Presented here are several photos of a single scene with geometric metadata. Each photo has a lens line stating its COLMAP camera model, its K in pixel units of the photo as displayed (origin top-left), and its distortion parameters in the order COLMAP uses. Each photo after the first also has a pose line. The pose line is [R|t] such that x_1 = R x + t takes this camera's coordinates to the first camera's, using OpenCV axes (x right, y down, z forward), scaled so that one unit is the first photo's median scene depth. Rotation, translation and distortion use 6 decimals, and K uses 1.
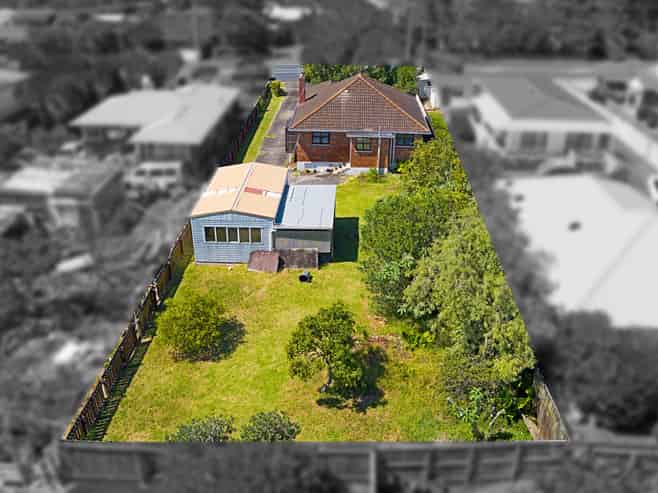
lens RADIAL K [[648.5, 0, 329.0], [0, 648.5, 246.5], [0, 0, 1]] dist [-0.092765, -0.011030]
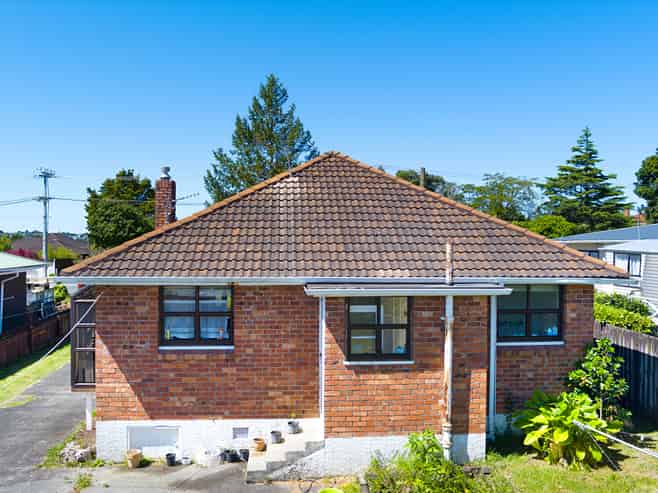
lens RADIAL K [[648.5, 0, 329.0], [0, 648.5, 246.5], [0, 0, 1]] dist [-0.092765, -0.011030]
pose [[0.995395, -0.013056, 0.094966, 0.014410], [0.050708, 0.912438, -0.406060, -0.091341], [-0.081349, 0.409006, 0.908899, 0.764912]]
